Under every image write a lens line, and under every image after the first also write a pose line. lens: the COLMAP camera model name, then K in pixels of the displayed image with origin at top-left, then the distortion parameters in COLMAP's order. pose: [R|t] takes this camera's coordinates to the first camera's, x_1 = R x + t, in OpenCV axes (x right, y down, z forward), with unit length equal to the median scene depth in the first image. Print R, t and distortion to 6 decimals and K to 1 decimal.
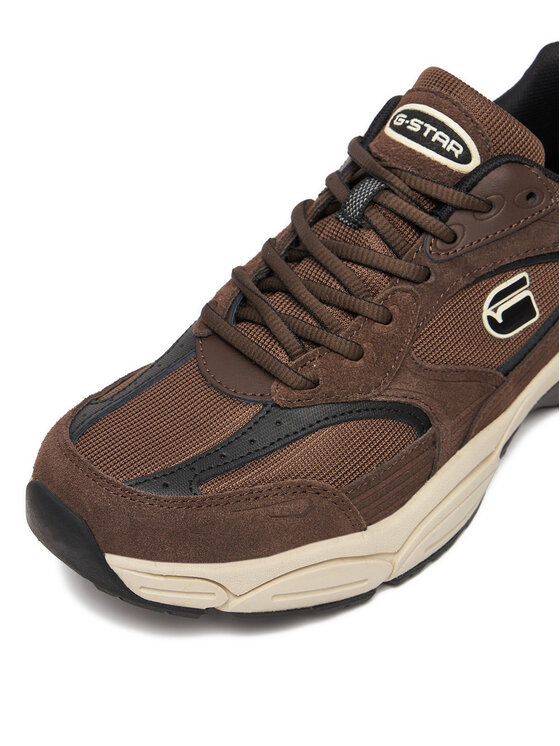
lens RADIAL K [[1266.7, 0, 280.0], [0, 1266.7, 373.0], [0, 0, 1]] dist [-0.022749, -0.007879]
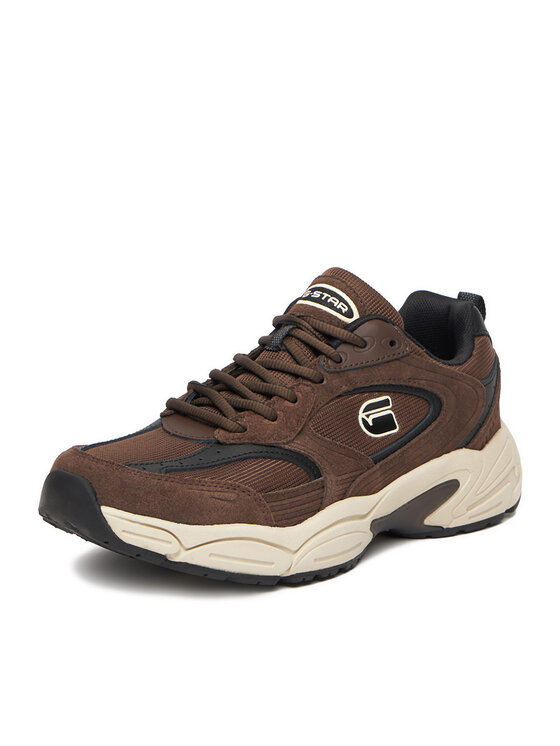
lens RADIAL K [[1266.7, 0, 280.0], [0, 1266.7, 373.0], [0, 0, 1]] dist [-0.022749, -0.007879]
pose [[0.996381, 0.060579, 0.059622, -0.021805], [-0.038155, 0.945583, -0.323136, 0.393299], [-0.075952, 0.319691, 0.944473, -0.403713]]
